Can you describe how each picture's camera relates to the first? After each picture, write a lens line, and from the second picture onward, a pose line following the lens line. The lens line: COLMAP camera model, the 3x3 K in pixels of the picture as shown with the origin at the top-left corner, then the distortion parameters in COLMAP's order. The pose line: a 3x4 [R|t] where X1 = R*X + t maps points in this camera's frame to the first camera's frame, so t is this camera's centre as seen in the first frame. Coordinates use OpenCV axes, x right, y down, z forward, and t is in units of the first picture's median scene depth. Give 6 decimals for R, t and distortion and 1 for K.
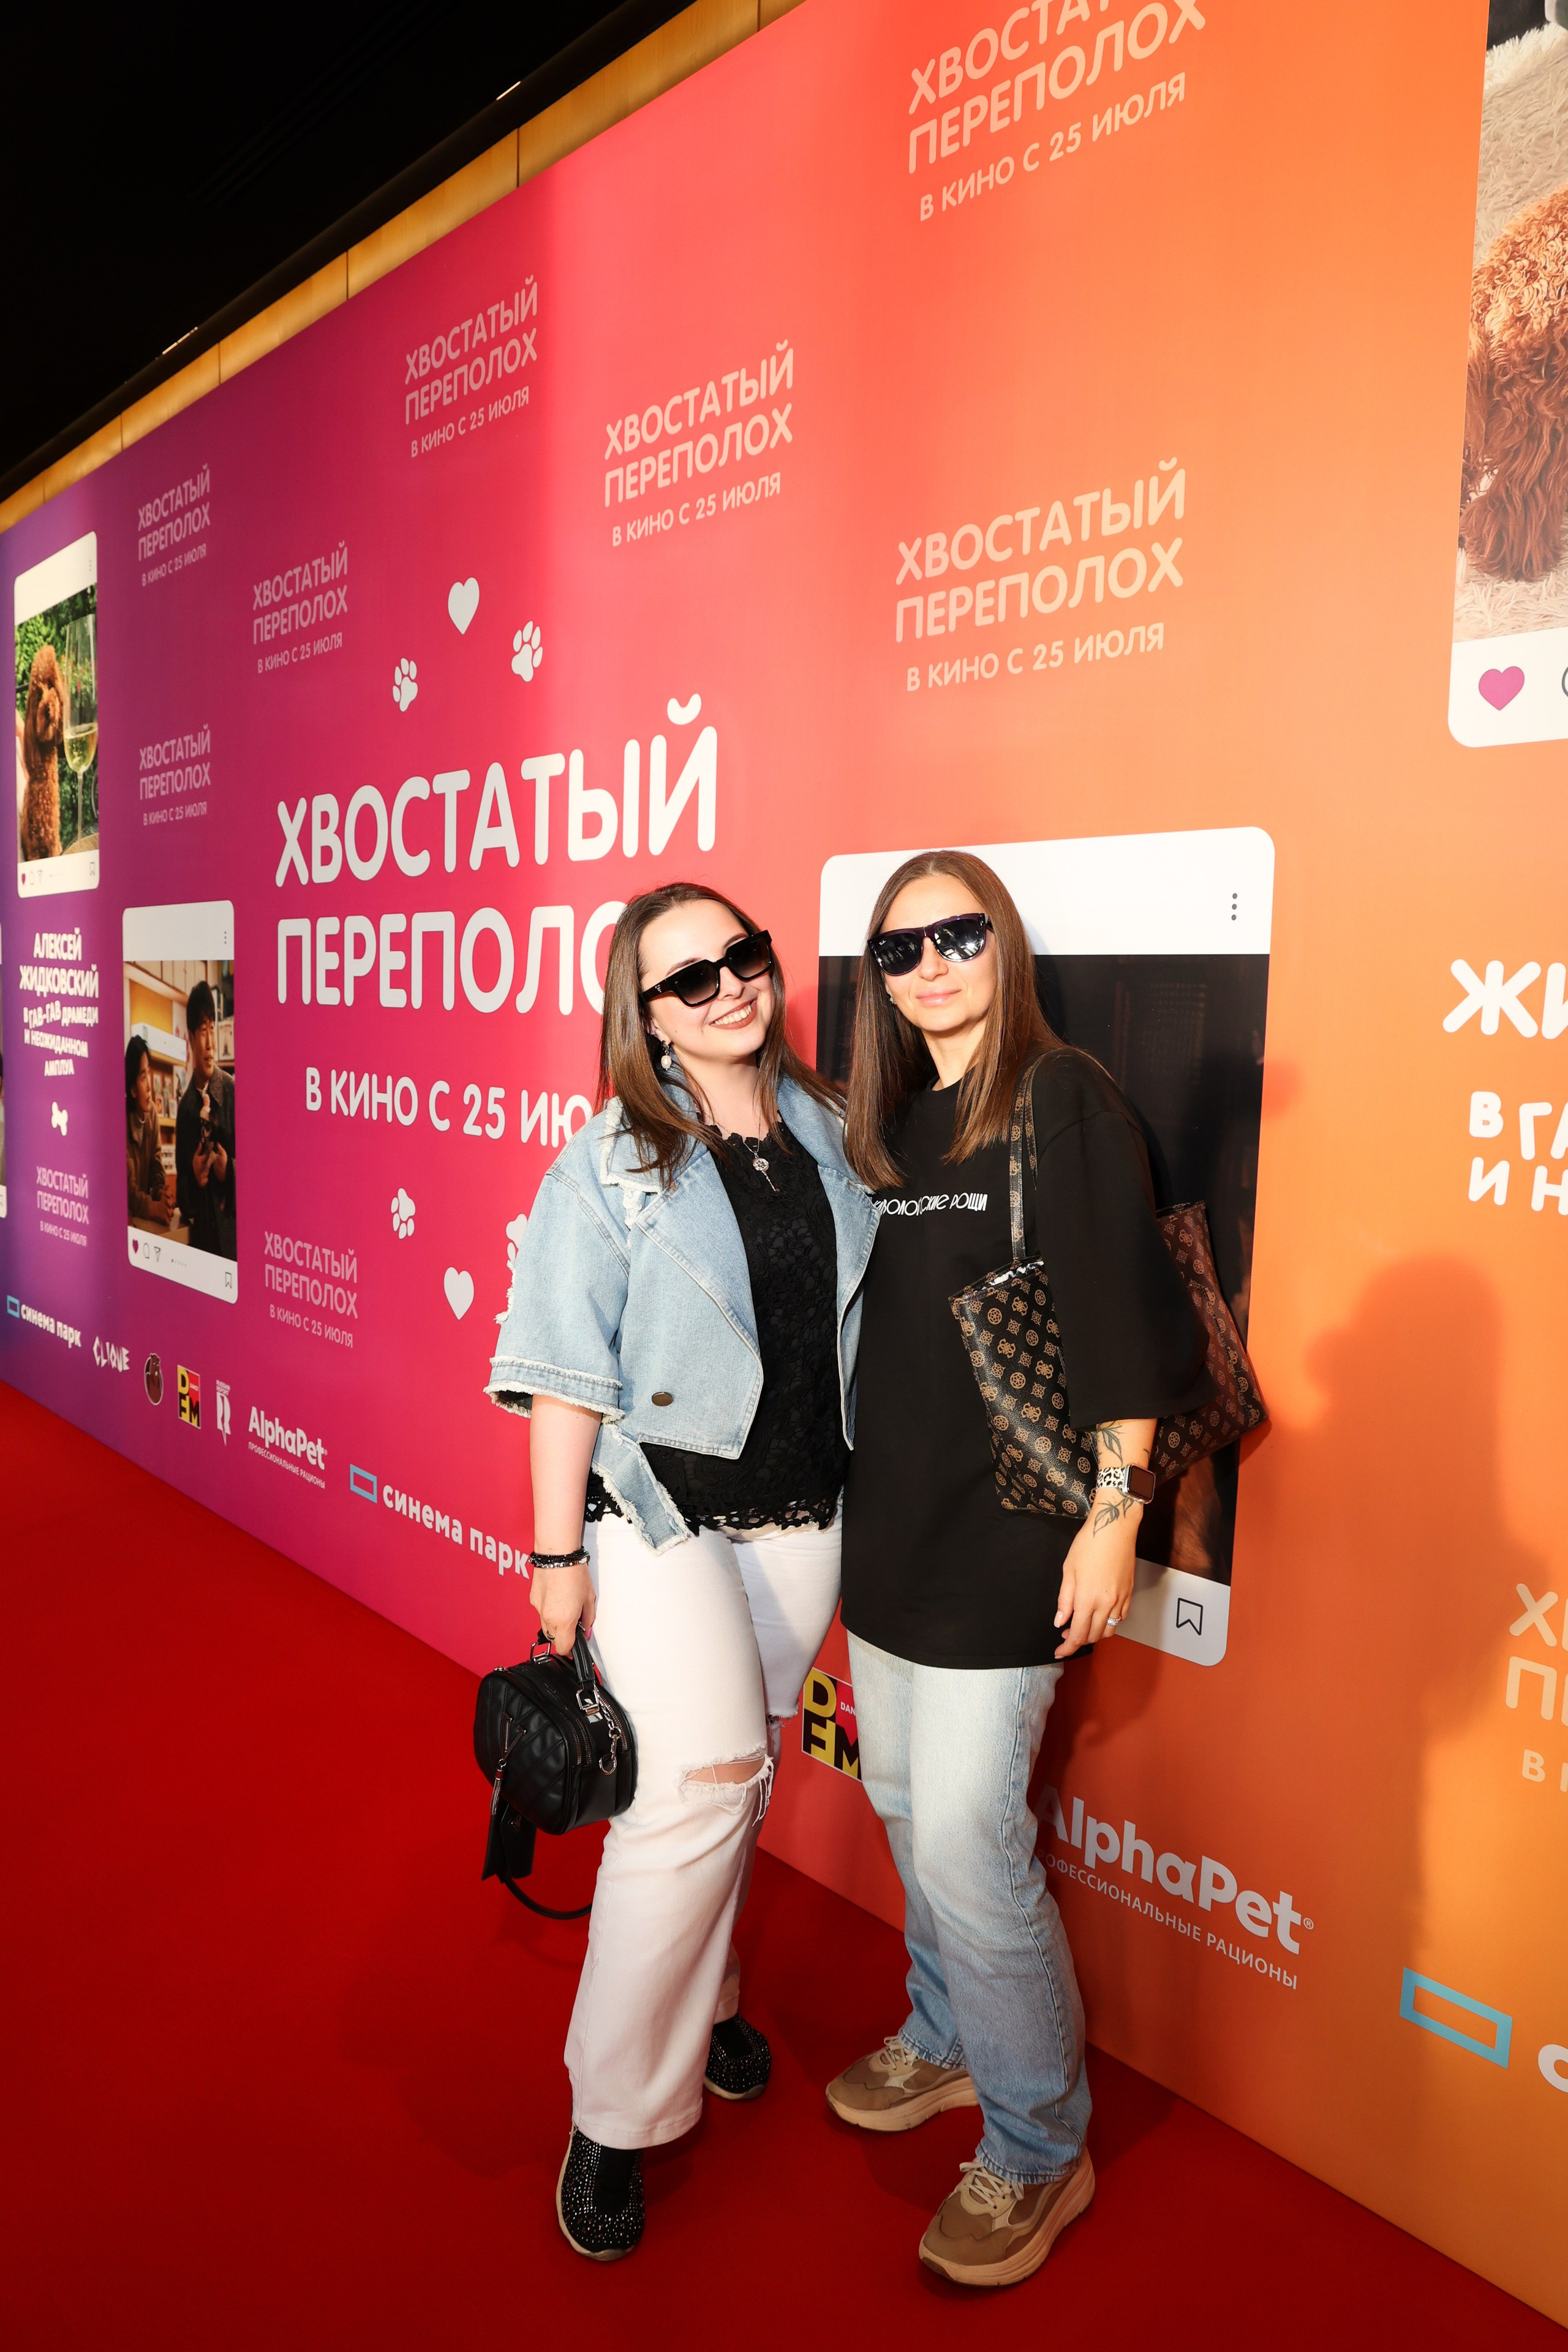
lens RADIAL K [[1594.5, 0, 761.9], [0, 1594.5, 1189.7], [0, 0, 1]] dist [-0.102934, 0.070211]
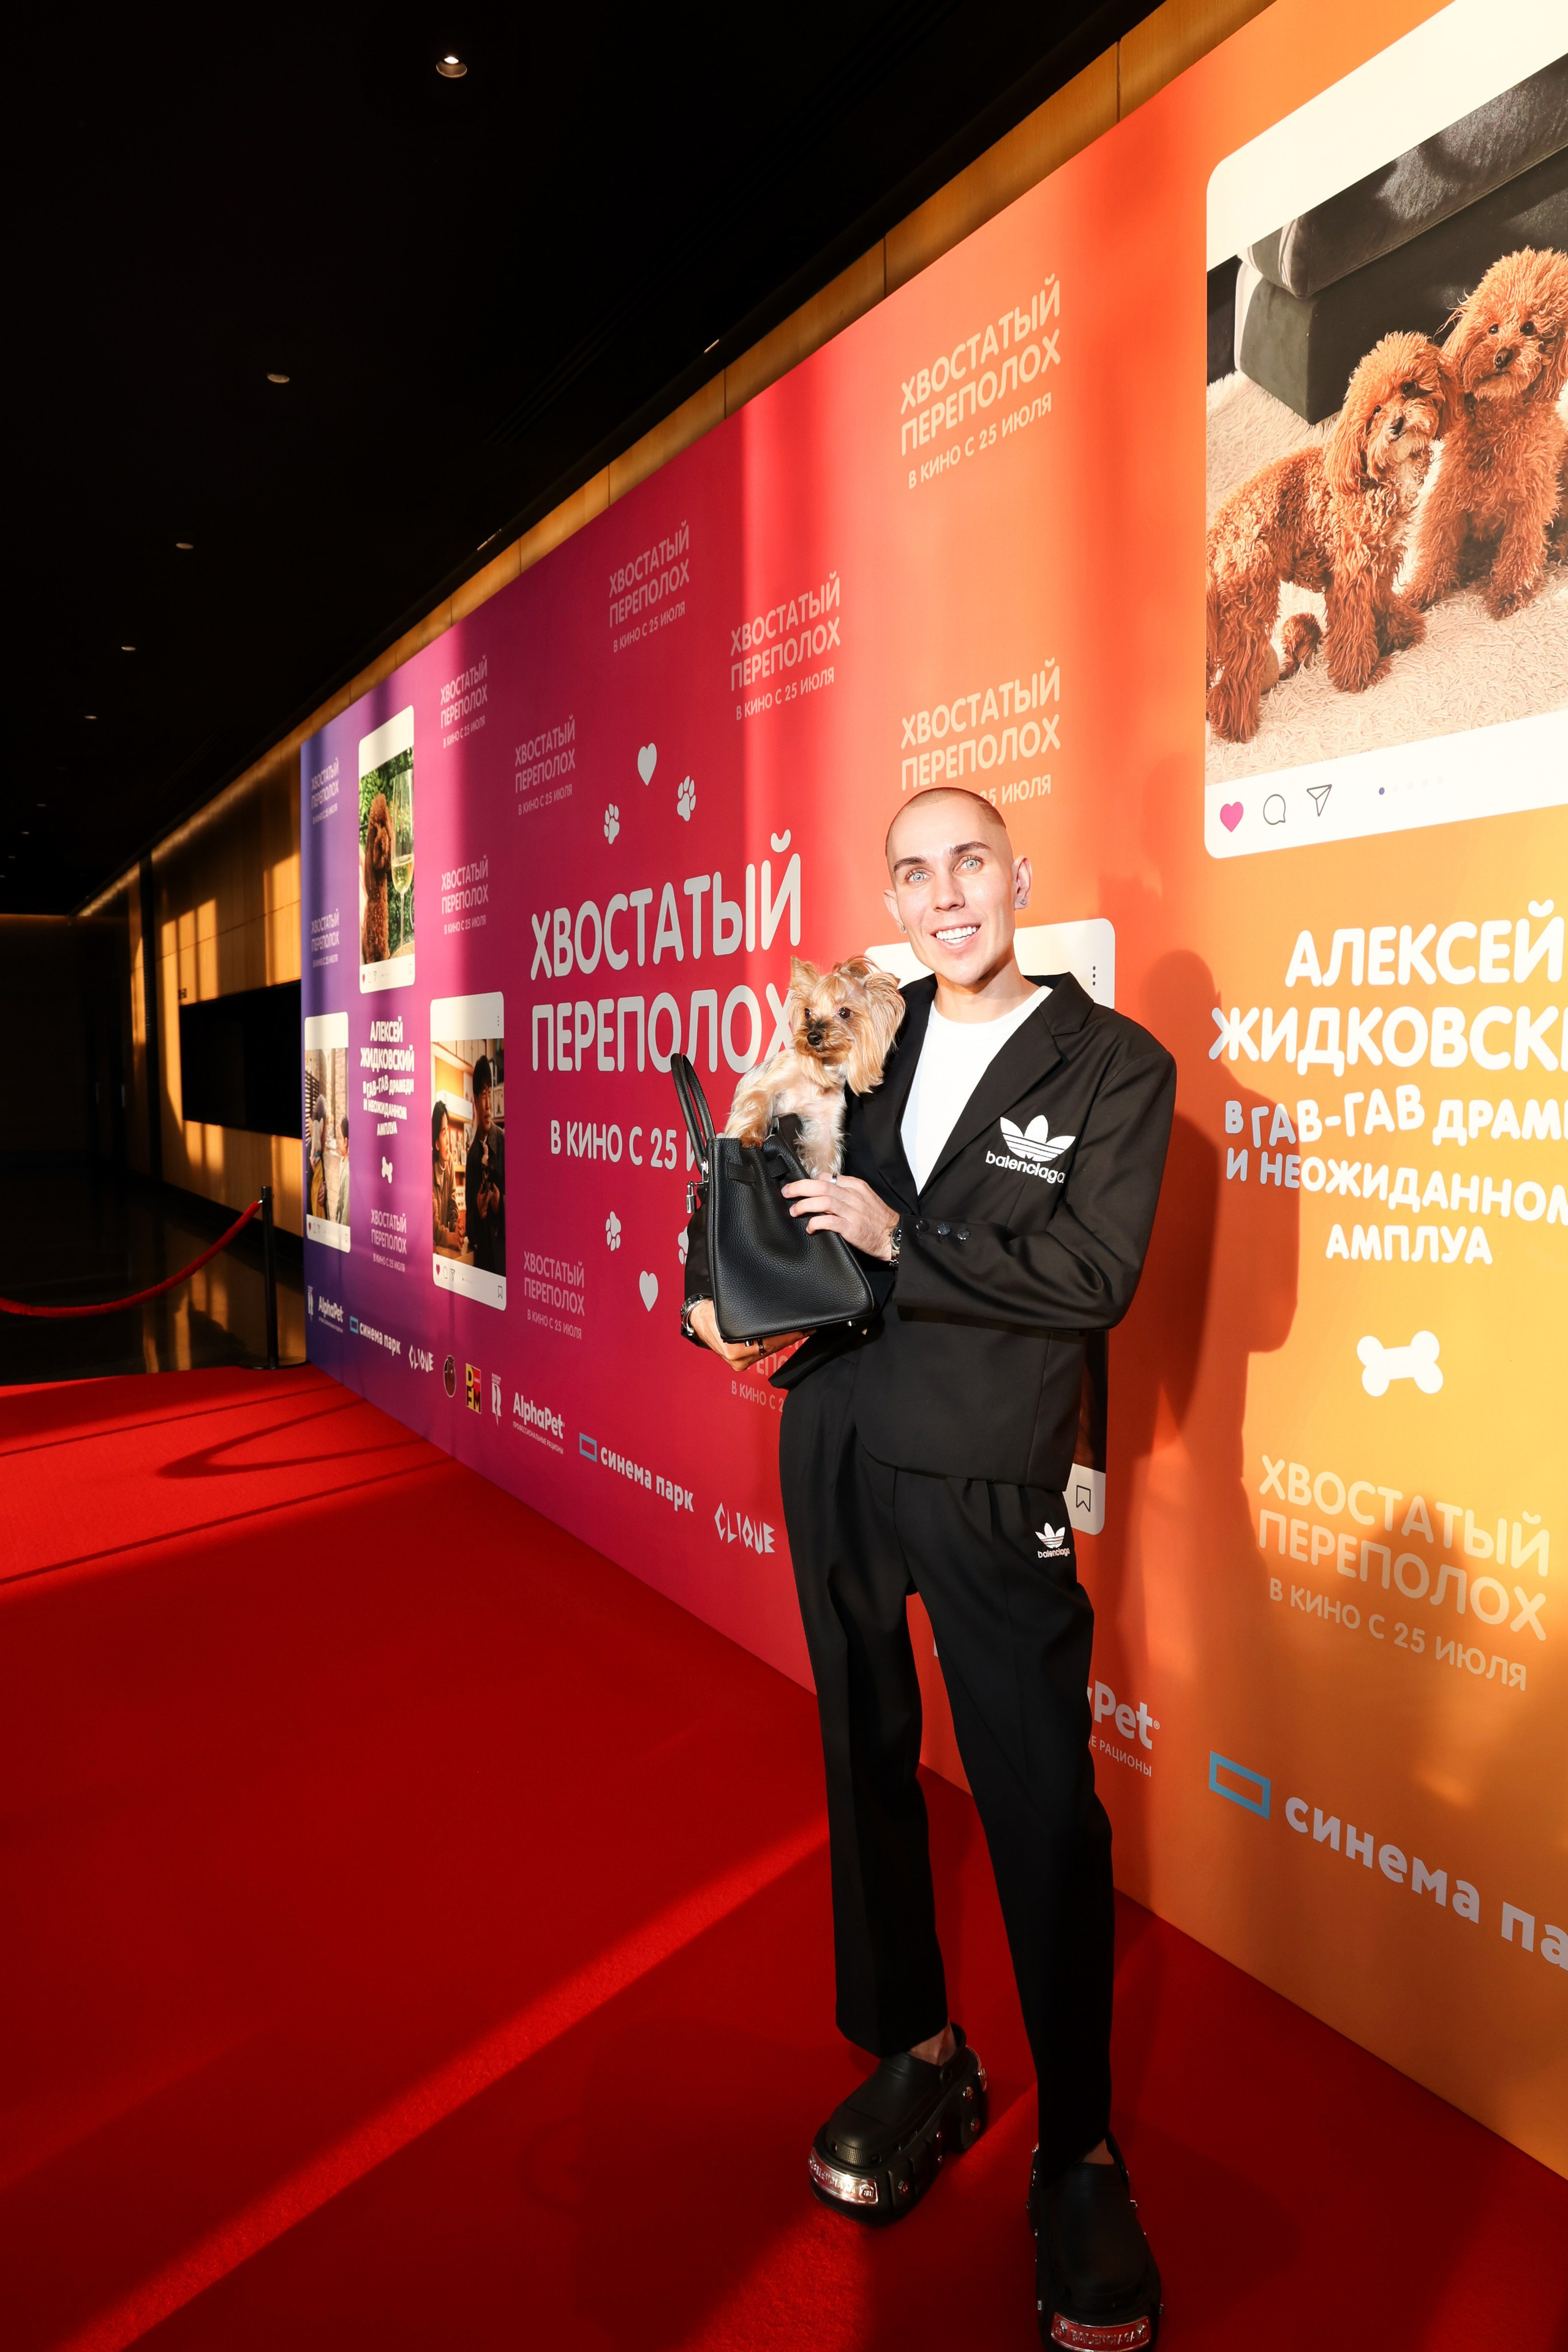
lens RADIAL K [[1607.1, 0, 731.9], [0, 1607.1, 1205.4], [0, 0, 1]] dist [-0.117944, 0.073278]
pose [[0.970307, -0.003222, -0.241856, 0.175904], [-0.006072, 0.999272, -0.037676, 0.041369], [0.241801, 0.038026, 0.969580, -0.230484]]
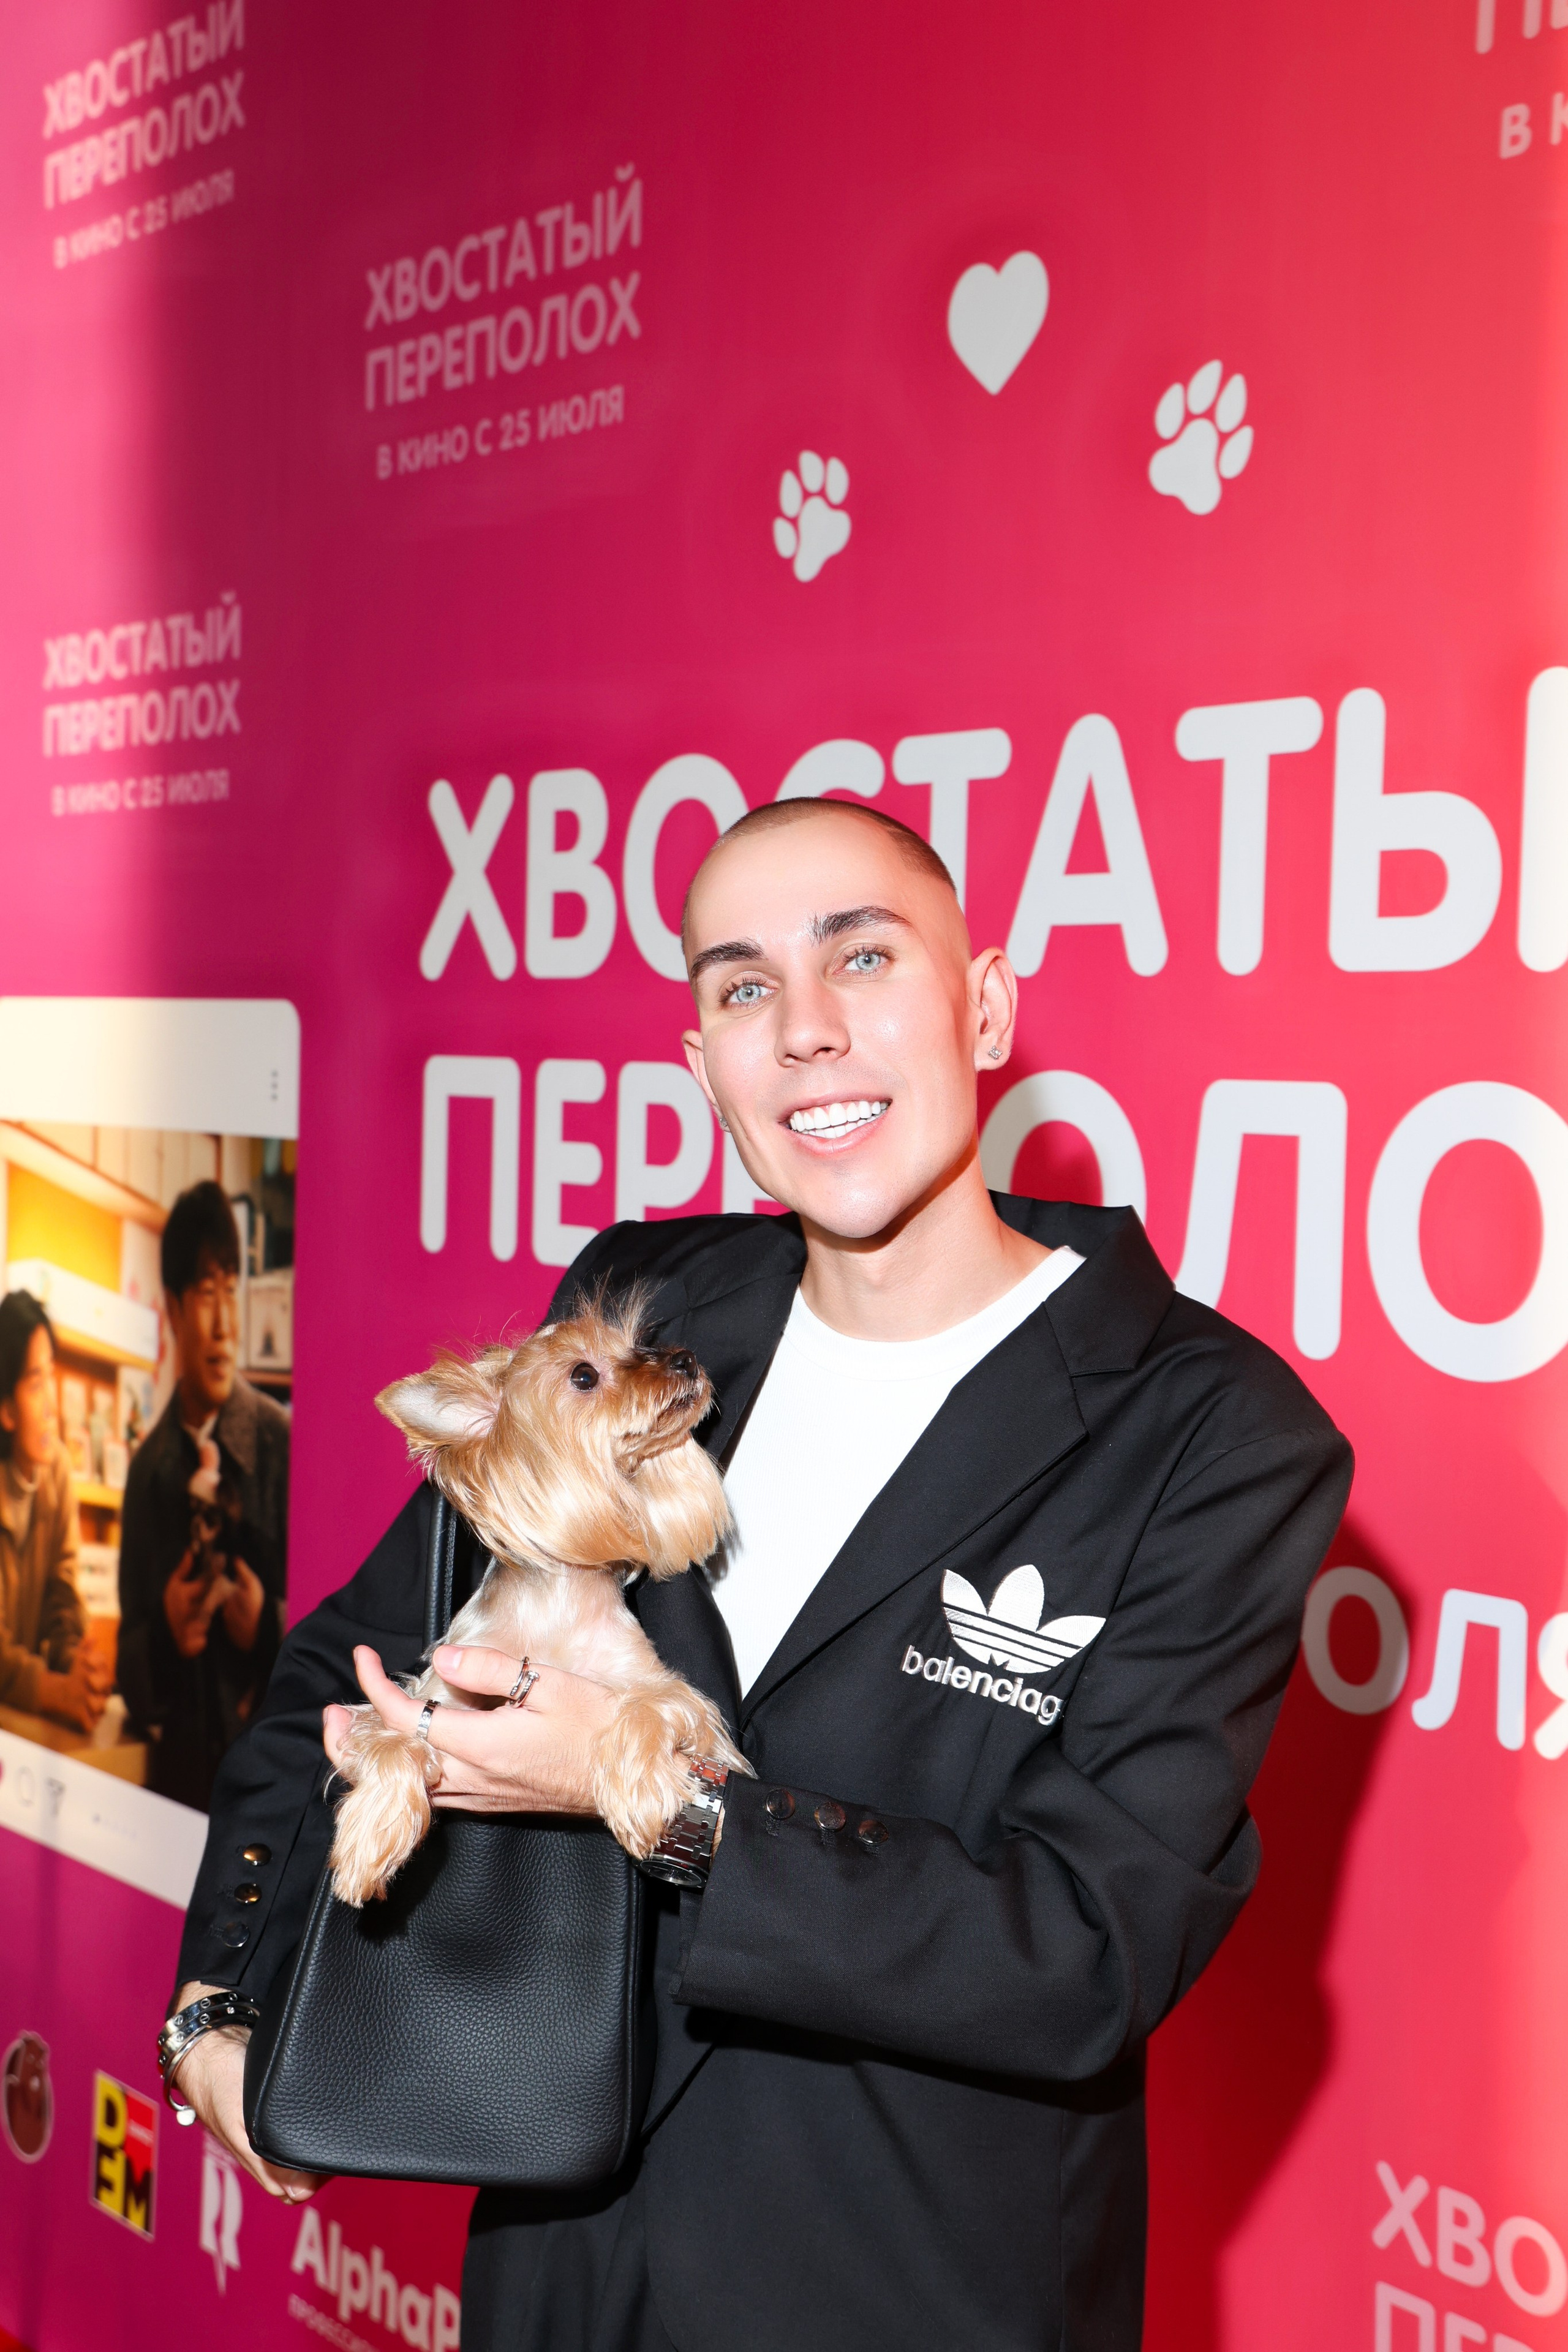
lens RADIAL K [[3156.5, 0, 704.0], [0, 3156.5, 1174.6], [0, 0, 1]] dist [0.112221, 0.215630]
pose [[0.996627, 0.001409, -0.082056, -0.173691], [-0.008312, 0.996444, -0.083846, -0.073047], [0.081646, 0.084246, 0.993094, 0.170855]]
